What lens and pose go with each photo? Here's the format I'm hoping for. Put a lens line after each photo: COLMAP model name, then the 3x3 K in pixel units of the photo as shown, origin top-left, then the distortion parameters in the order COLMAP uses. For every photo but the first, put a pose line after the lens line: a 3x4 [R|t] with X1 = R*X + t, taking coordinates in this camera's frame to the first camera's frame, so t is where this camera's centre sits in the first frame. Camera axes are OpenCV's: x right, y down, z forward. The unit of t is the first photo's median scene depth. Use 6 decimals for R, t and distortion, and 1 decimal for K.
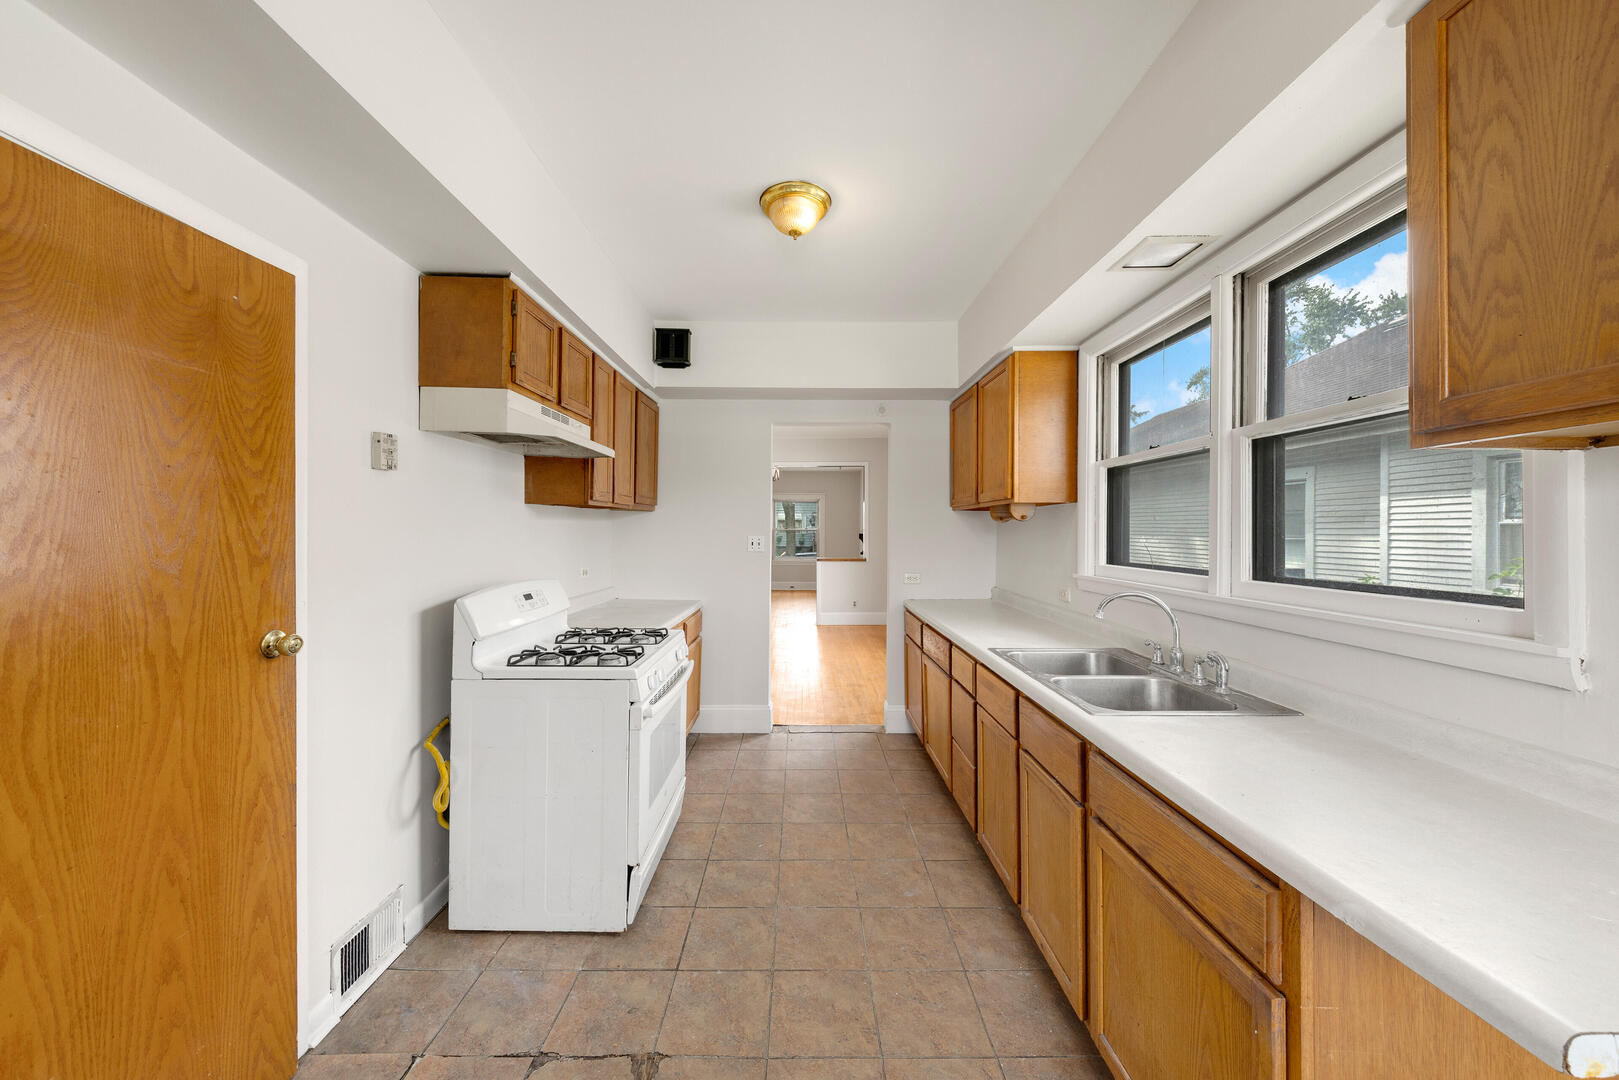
lens RADIAL K [[565.8, 0, 808.7], [0, 565.8, 527.6], [0, 0, 1]] dist [-0.001439, 0.000075]
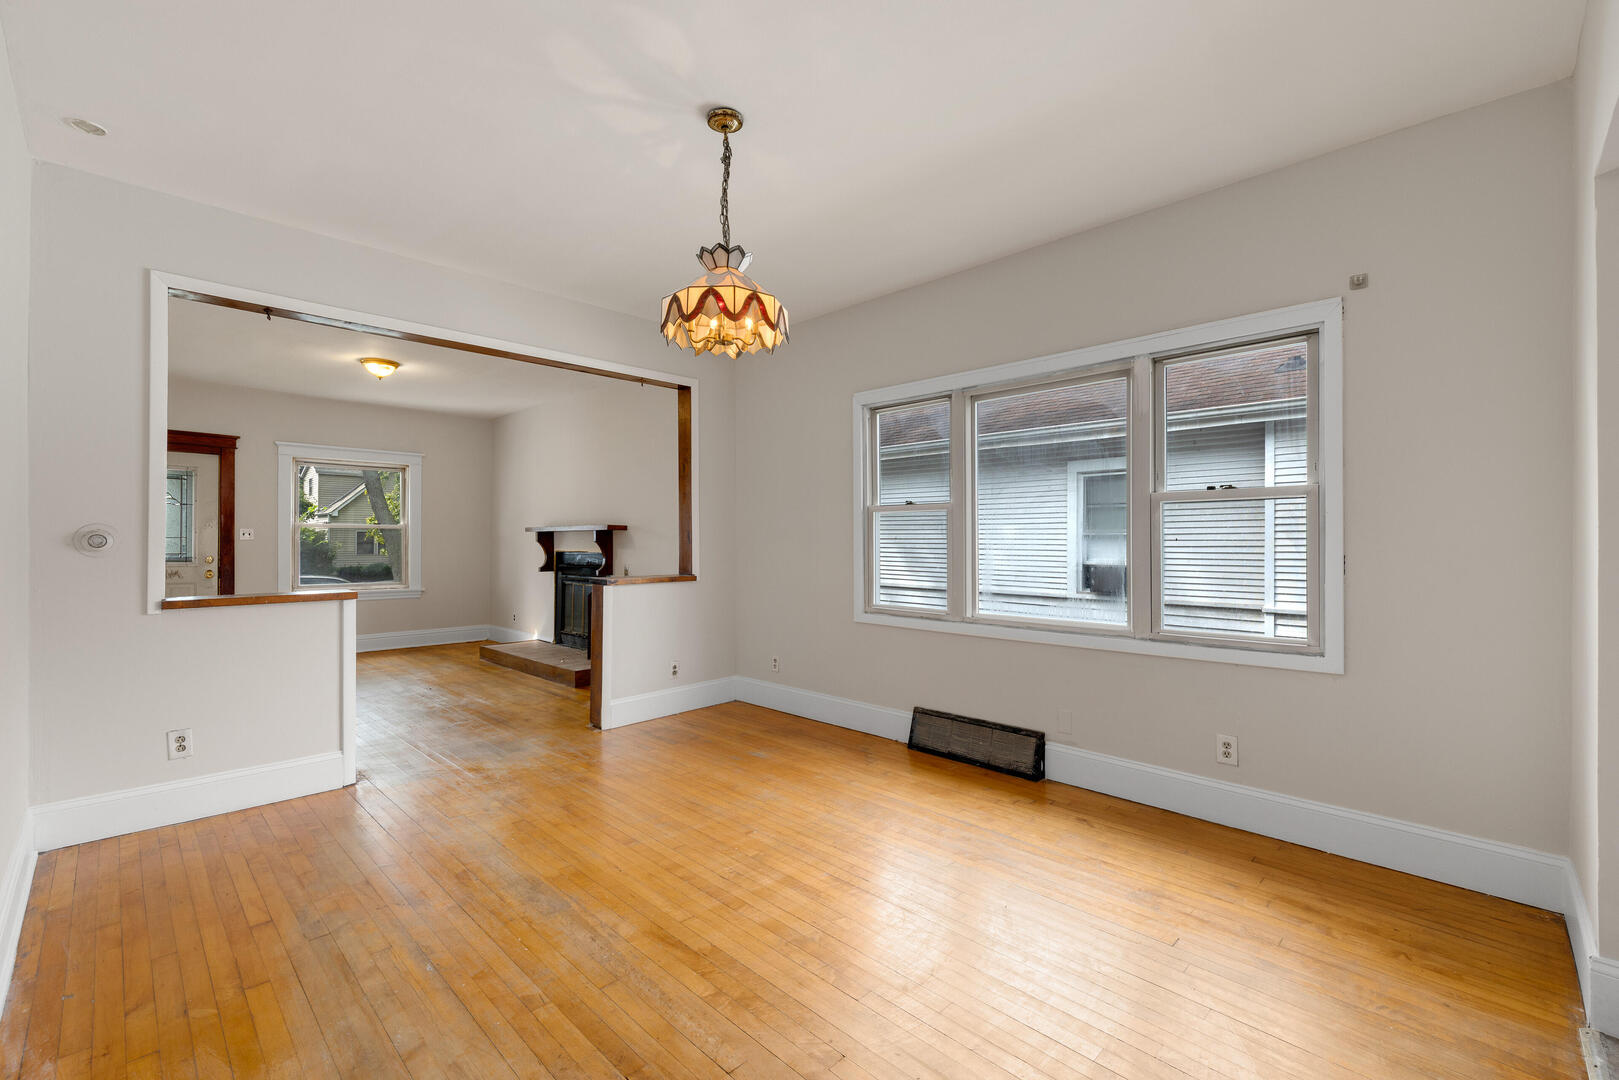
lens RADIAL K [[671.7, 0, 801.1], [0, 671.7, 535.0], [0, 0, 1]] dist [0.015727, -0.003409]
pose [[0.709998, 0.003505, 0.704195, -1.083384], [-0.000918, 0.999991, -0.004052, 0.099218], [-0.704203, 0.002231, 0.709996, 2.278729]]
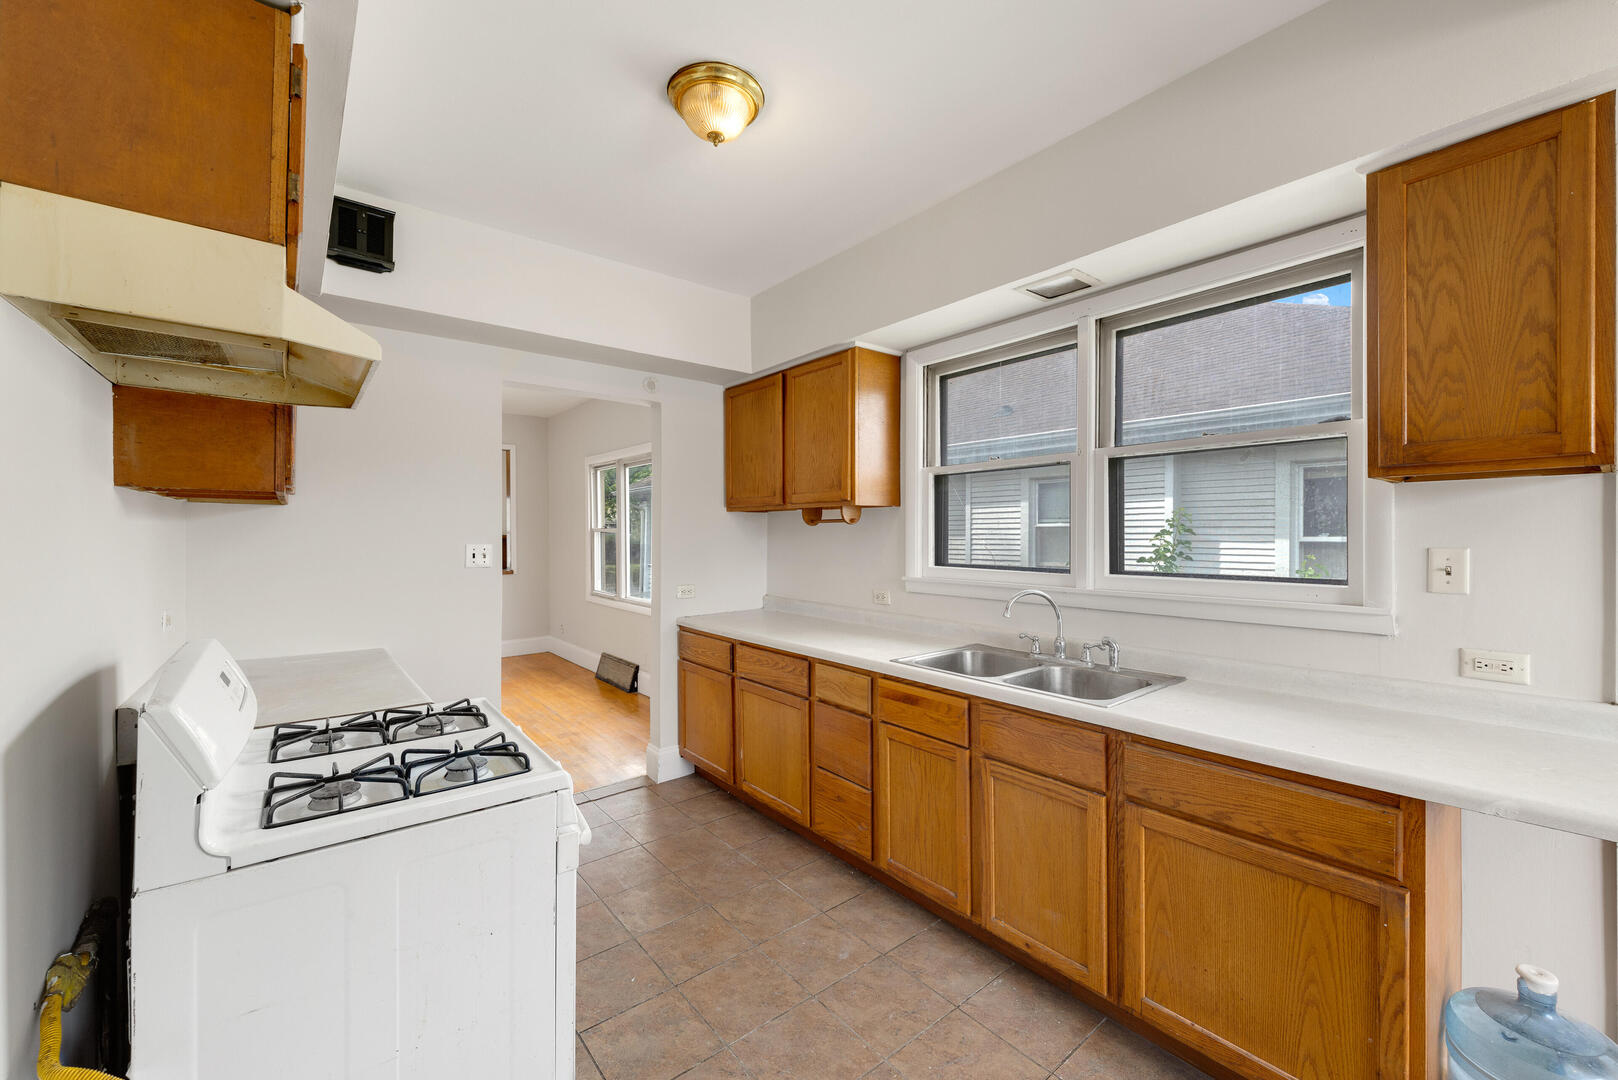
lens RADIAL K [[629.5, 0, 806.7], [0, 629.5, 535.0], [0, 0, 1]] dist [0.002838, -0.000989]
pose [[0.786533, -0.007491, 0.617502, -0.500571], [0.001775, 0.999950, 0.009870, -0.006132], [-0.617545, -0.006667, 0.786507, 0.305243]]
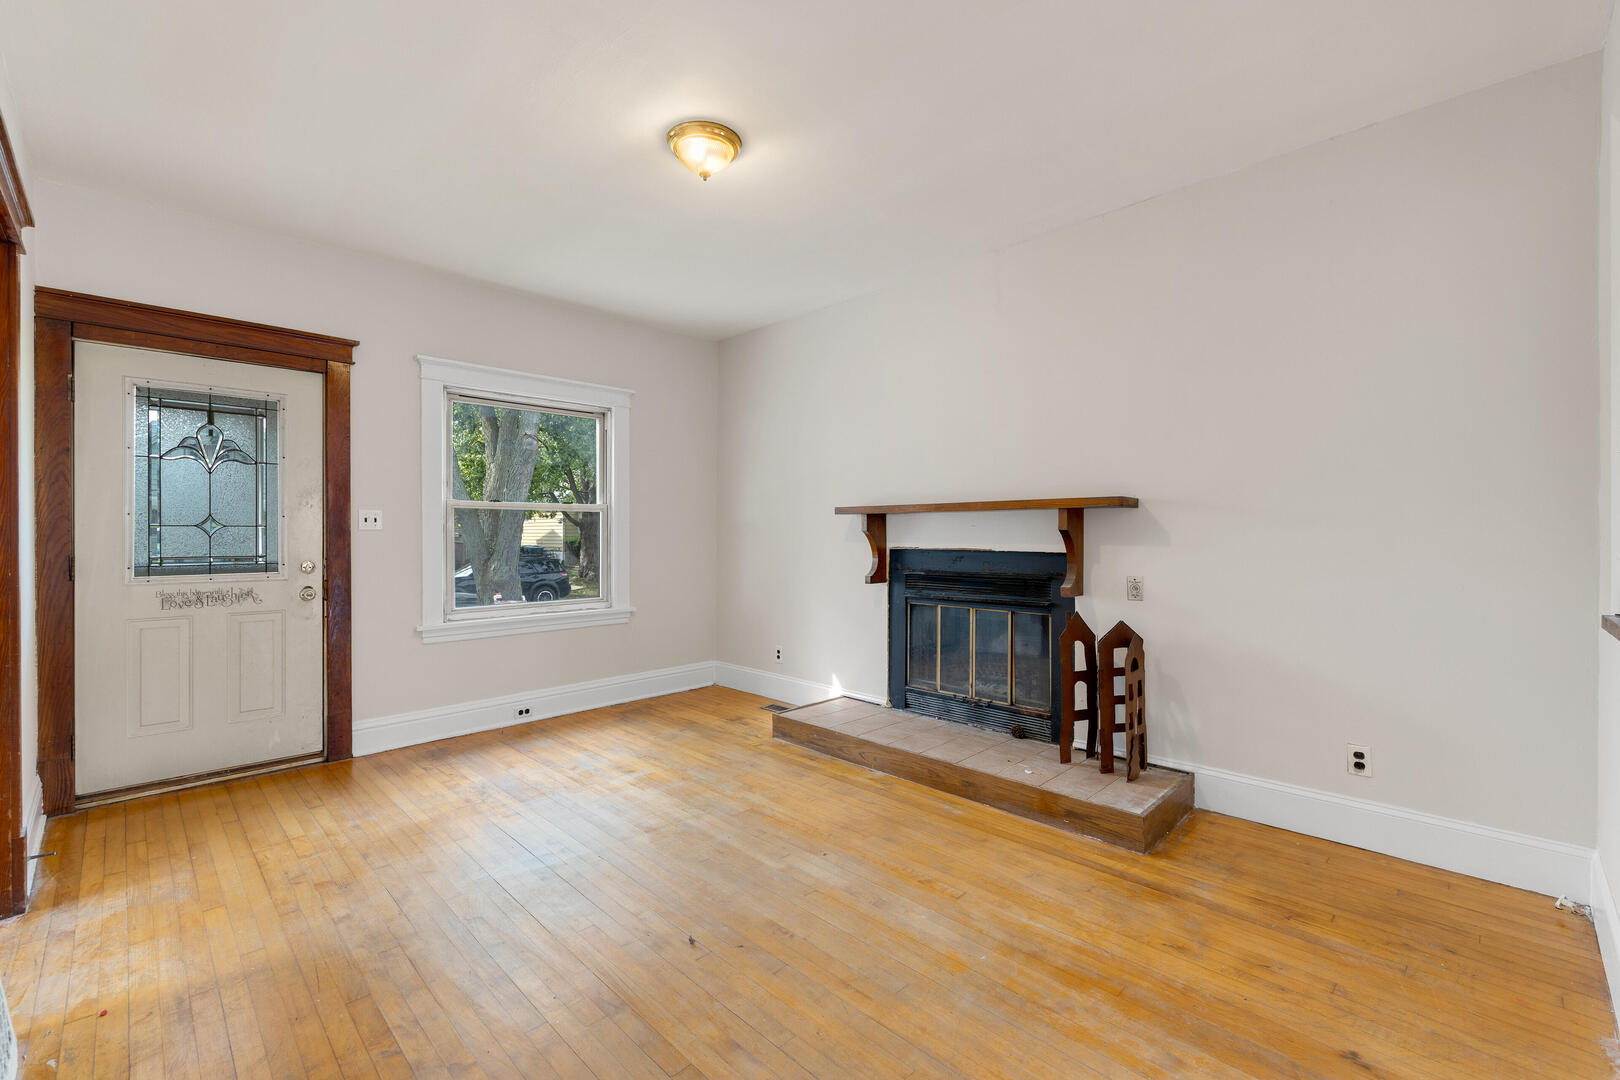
lens RADIAL K [[672.1, 0, 802.8], [0, 672.1, 530.8], [0, 0, 1]] dist [0.015727, -0.003409]
pose [[0.714057, -0.005613, 0.700066, -1.100661], [0.003045, 0.999983, 0.004913, 0.102986], [-0.700081, -0.001376, 0.714062, 3.200938]]
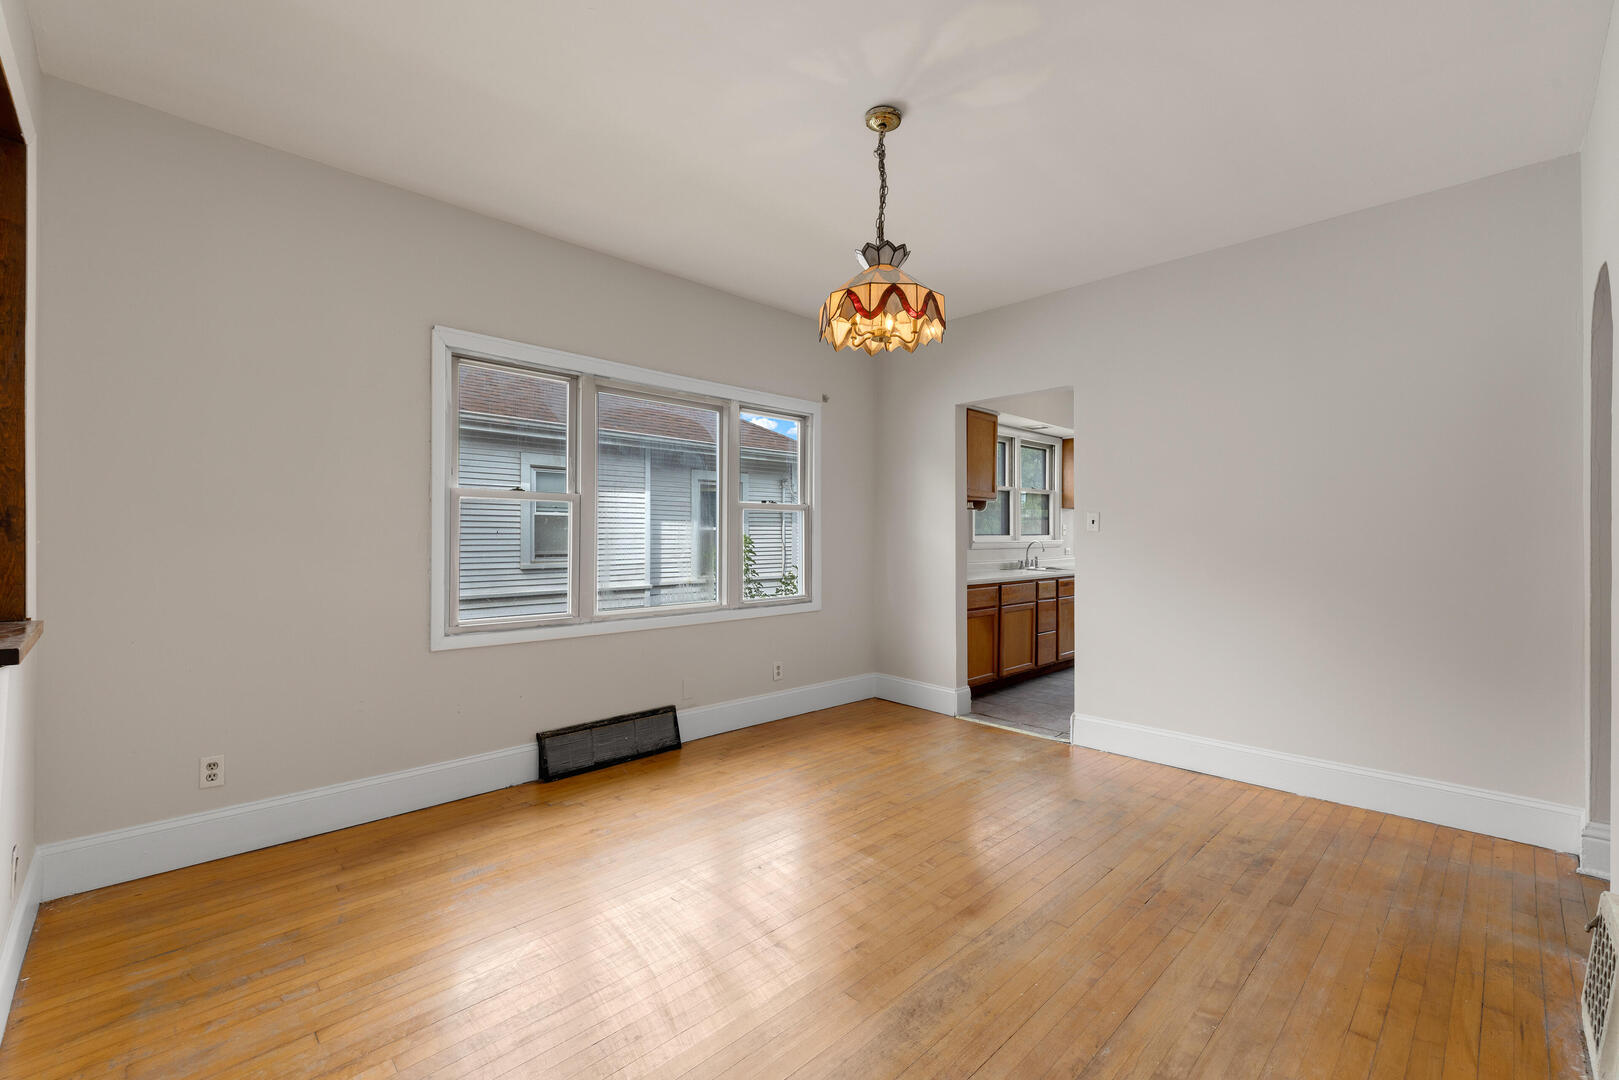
lens RADIAL K [[671.7, 0, 803.1], [0, 671.7, 538.8], [0, 0, 1]] dist [0.015727, -0.003409]
pose [[-0.678892, -0.010904, 0.734157, -1.122335], [-0.010806, 0.999930, 0.004858, 0.098174], [-0.734159, -0.004635, -0.678962, 4.266861]]
